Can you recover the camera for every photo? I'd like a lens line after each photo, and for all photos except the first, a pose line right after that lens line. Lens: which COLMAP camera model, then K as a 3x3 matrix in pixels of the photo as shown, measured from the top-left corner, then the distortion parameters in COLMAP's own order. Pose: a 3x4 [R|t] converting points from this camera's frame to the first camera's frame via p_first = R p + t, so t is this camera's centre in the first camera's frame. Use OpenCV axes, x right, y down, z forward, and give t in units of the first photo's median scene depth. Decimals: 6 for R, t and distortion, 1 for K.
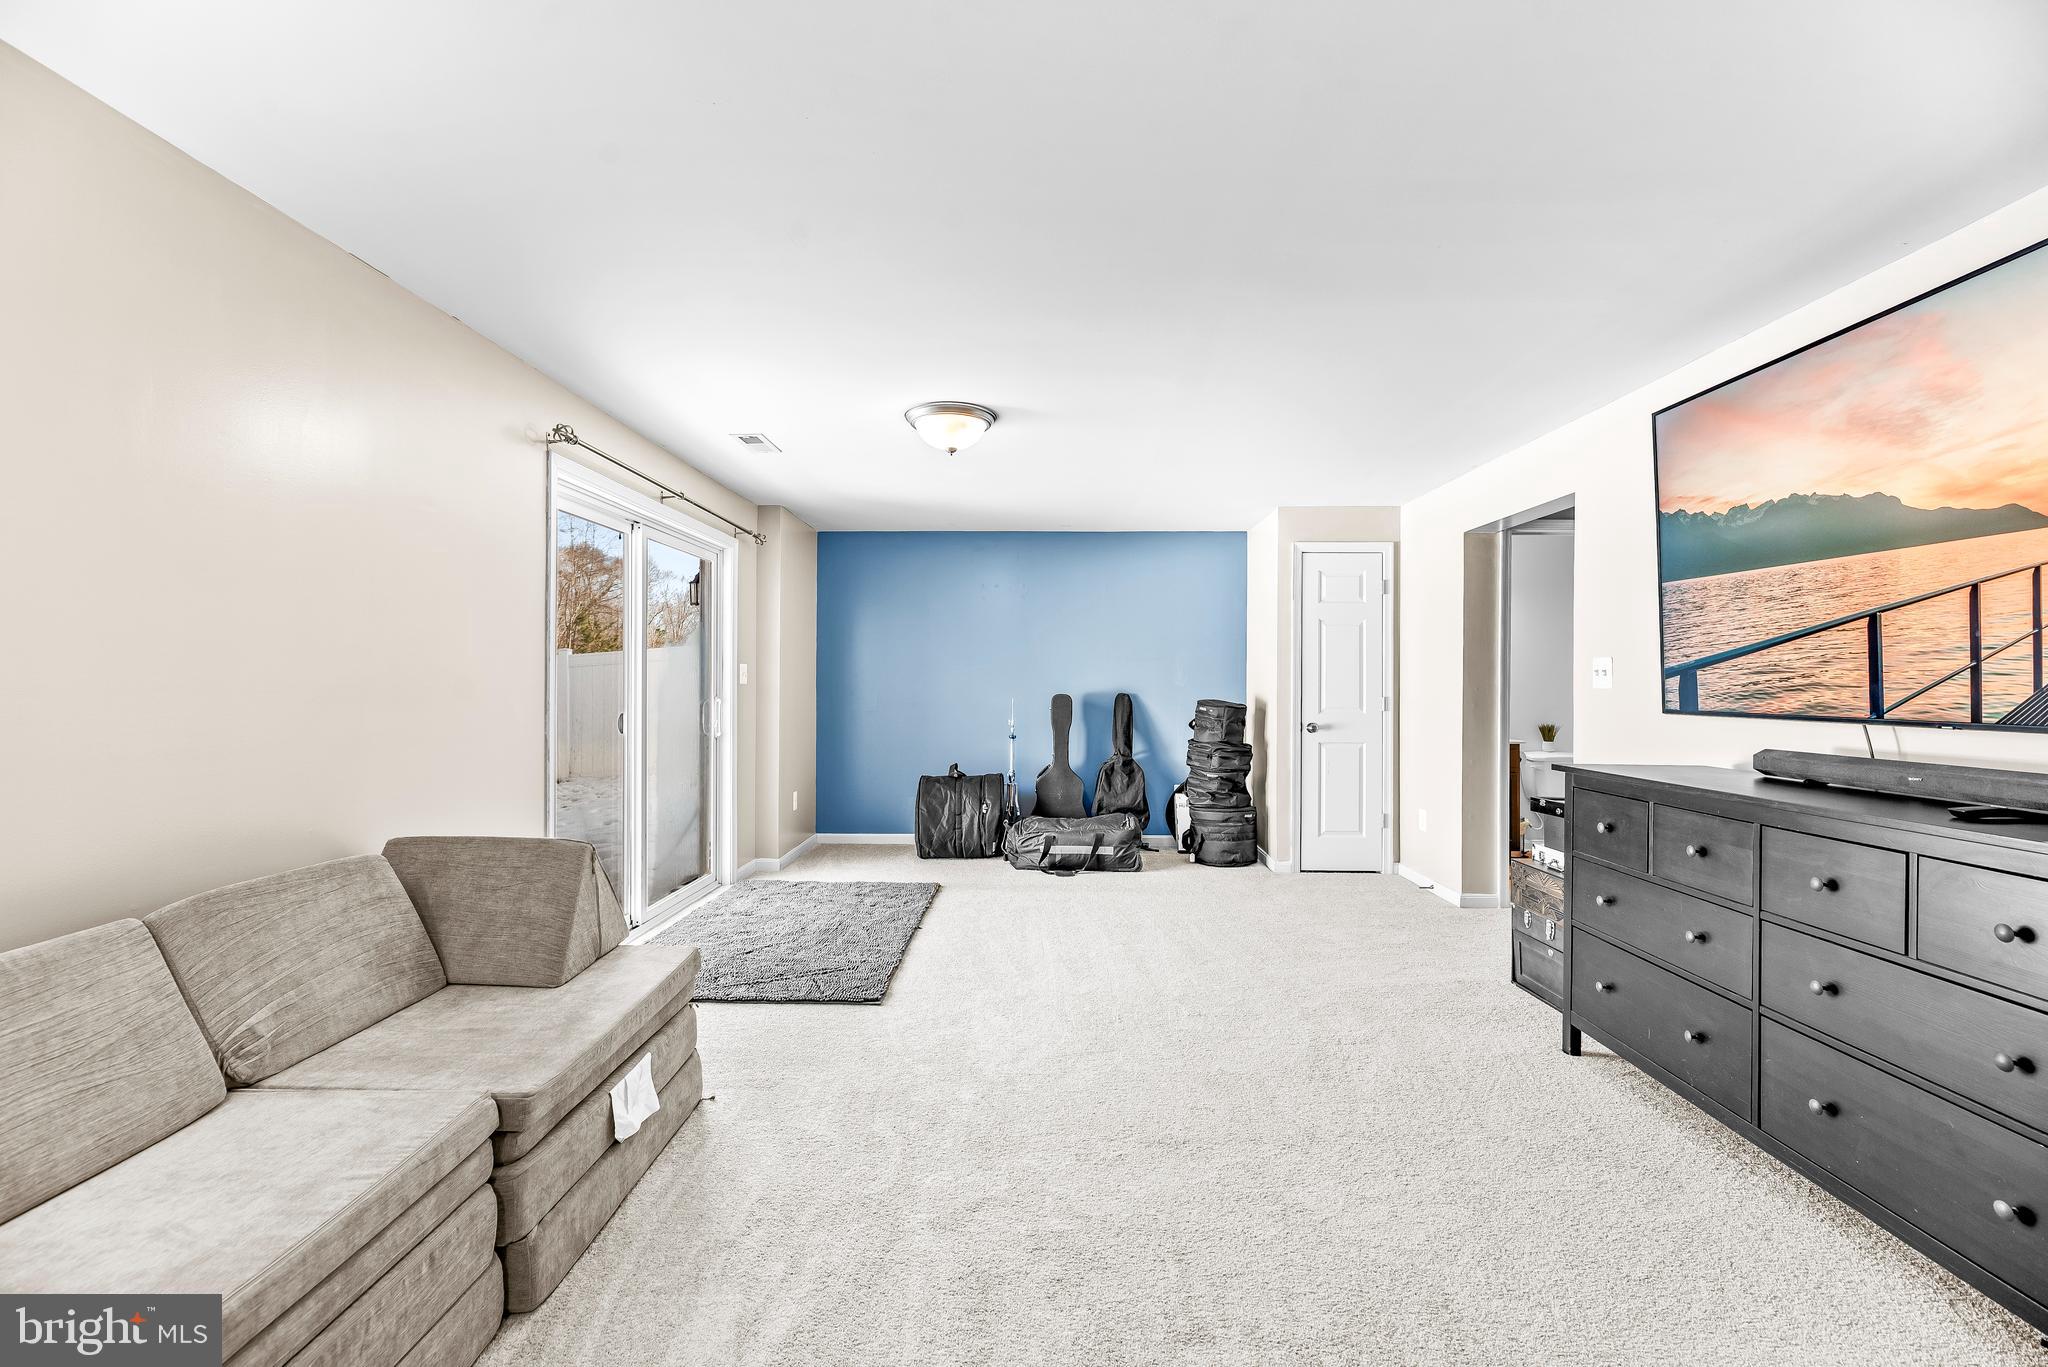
lens RADIAL K [[830.8, 0, 1025.7], [0, 830.8, 682.2], [0, 0, 1]] dist [-0.003769, 0.000480]
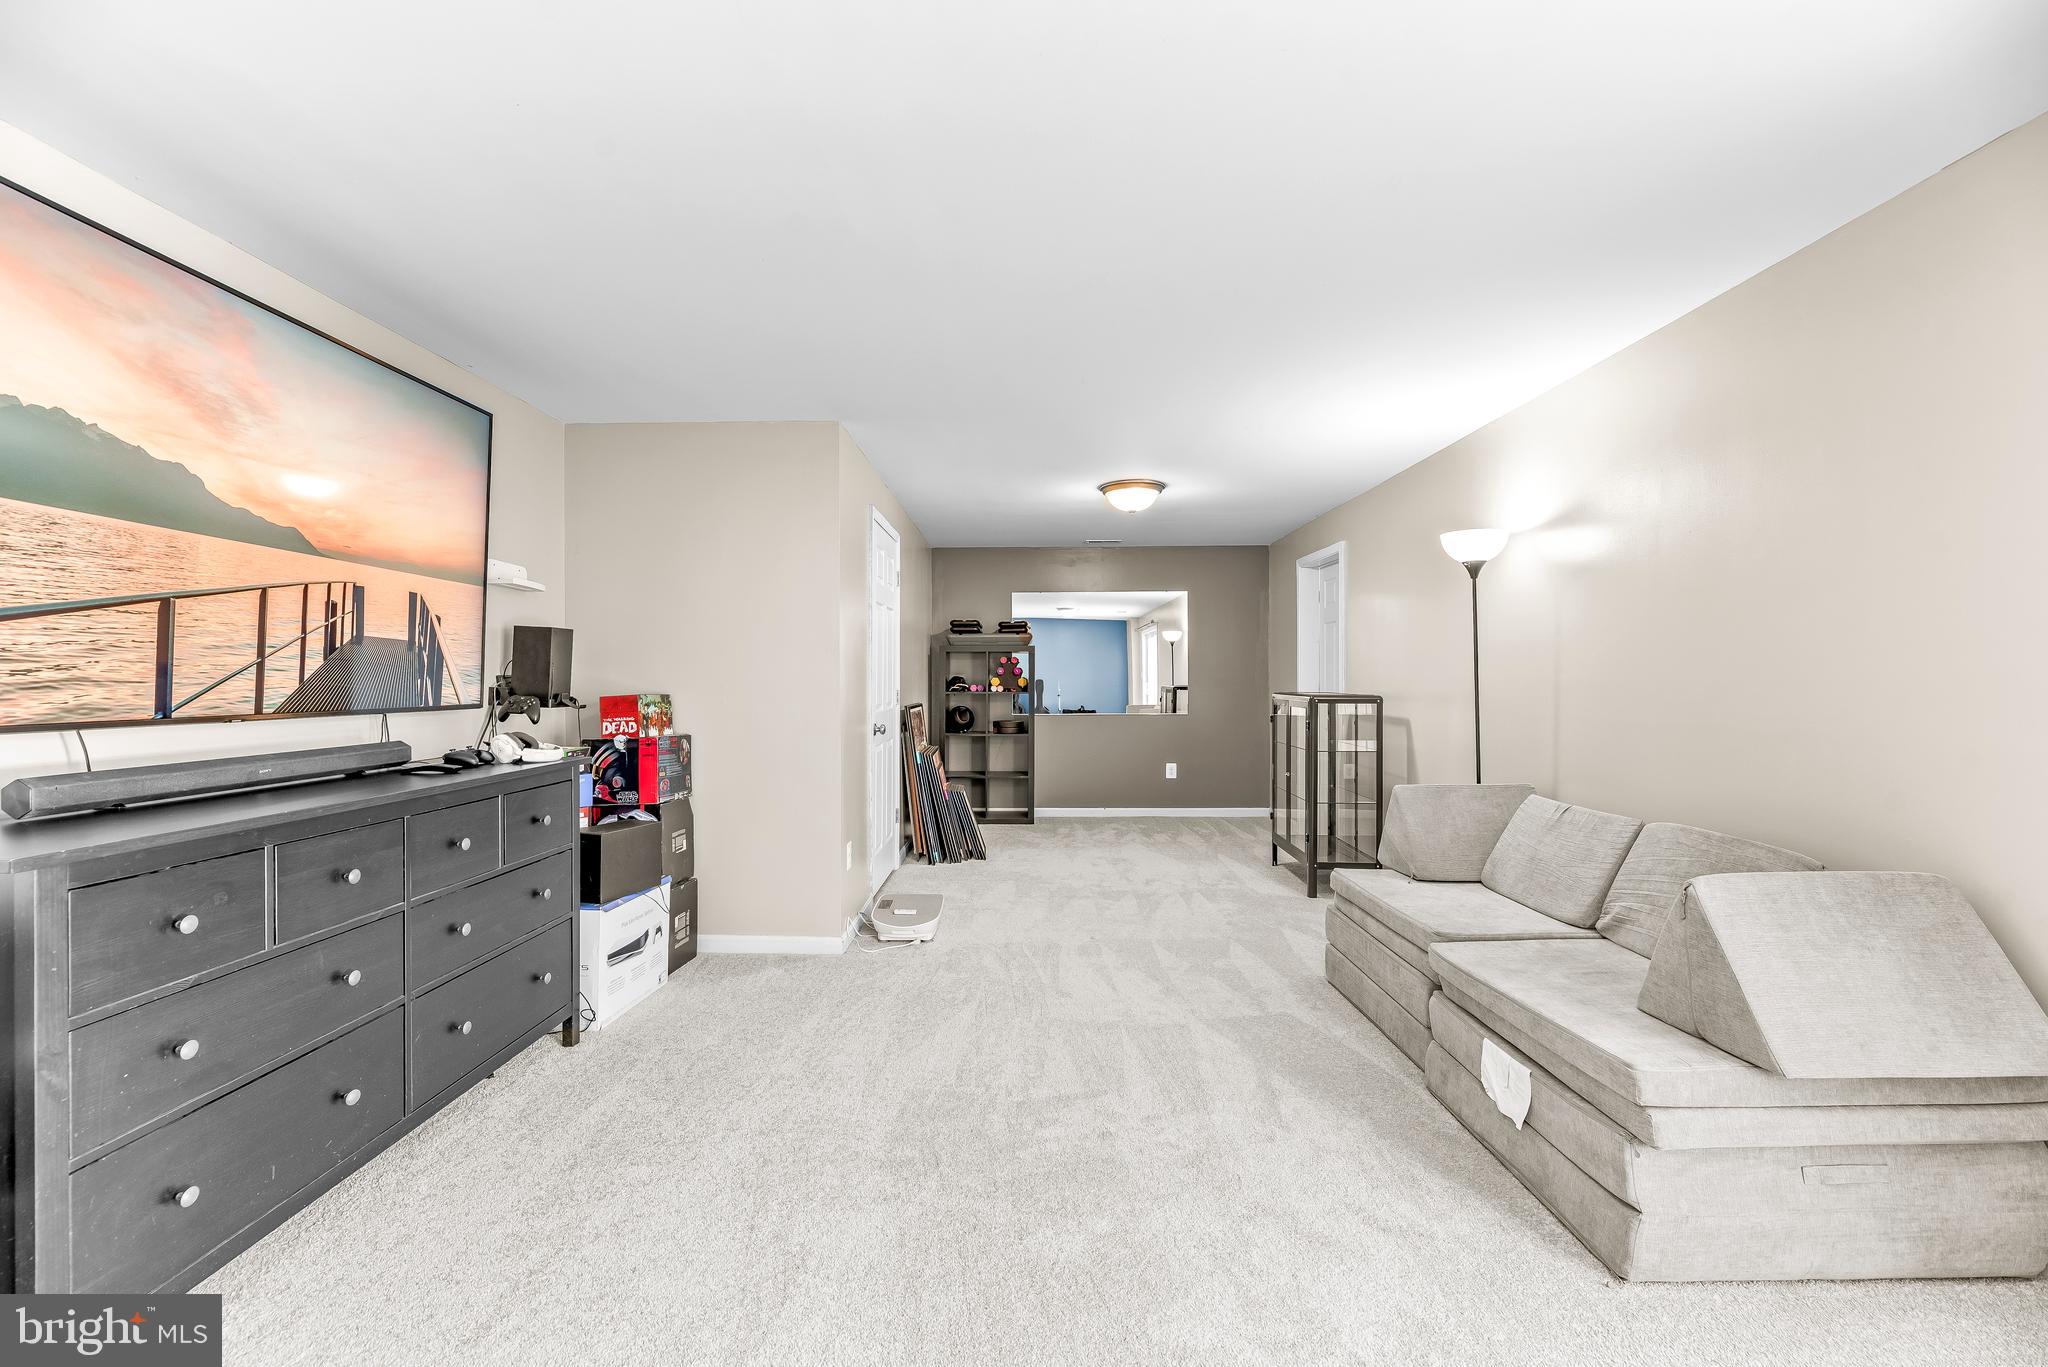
lens RADIAL K [[830.8, 0, 1020.0], [0, 830.8, 667.9], [0, 0, 1]] dist [-0.003769, 0.000480]
pose [[-0.999975, -0.000539, -0.007062, 0.126440], [-0.000449, 0.999918, -0.012827, 0.001434], [0.007068, -0.012824, -0.999893, 1.831354]]
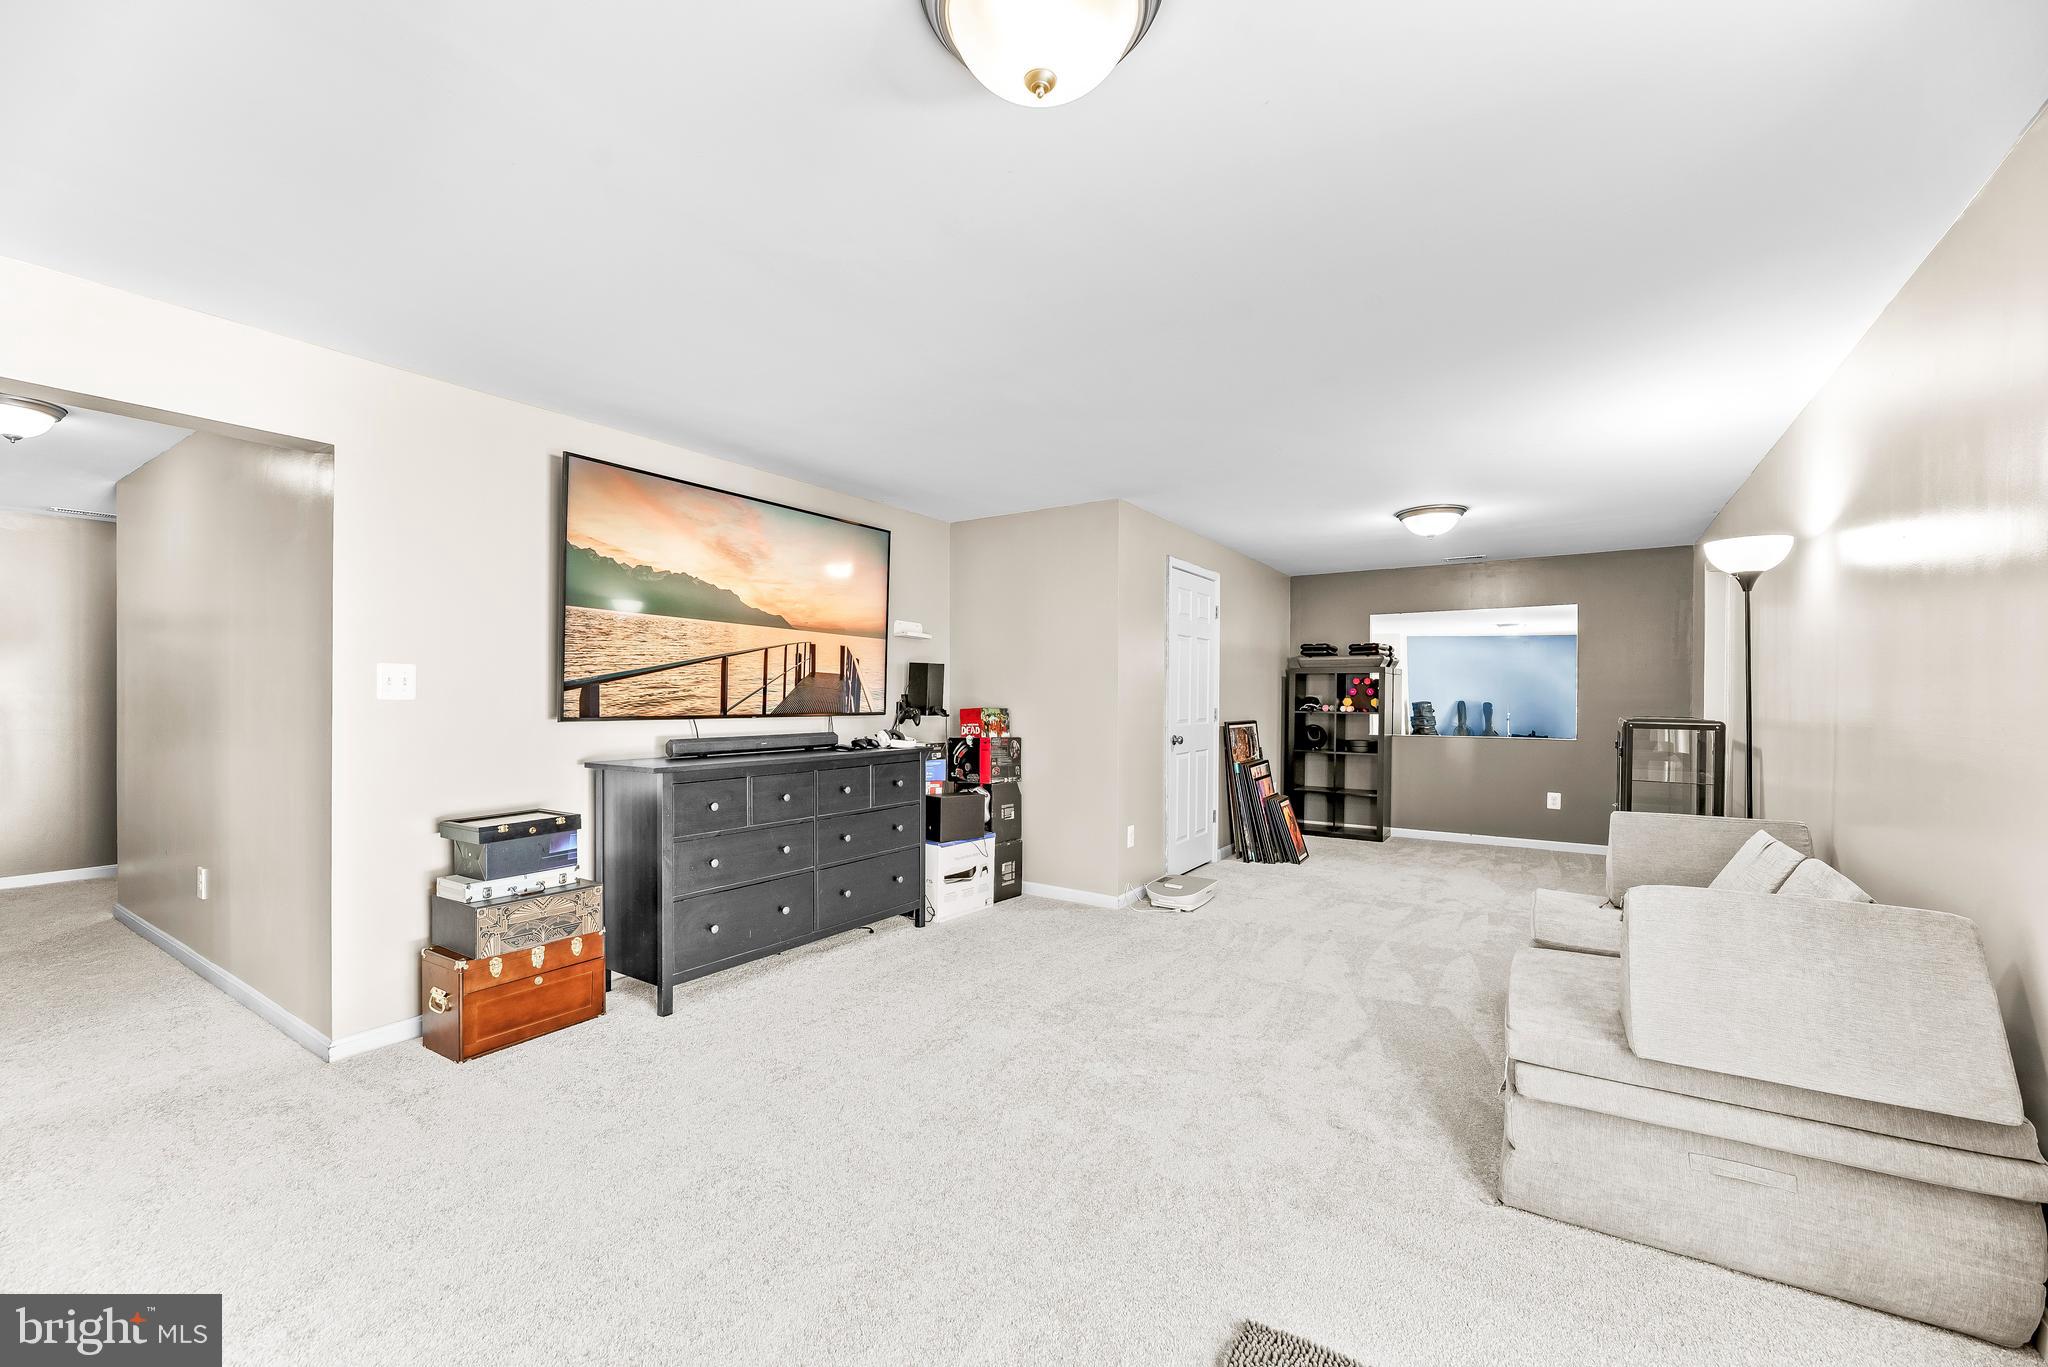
lens RADIAL K [[830.8, 0, 1028.3], [0, 830.8, 695.1], [0, 0, 1]] dist [-0.003769, 0.000480]
pose [[-0.849525, -0.005535, 0.527519, -0.470673], [-0.007359, 0.999972, -0.001360, -0.001420], [-0.527497, -0.005037, -0.849542, 2.124715]]
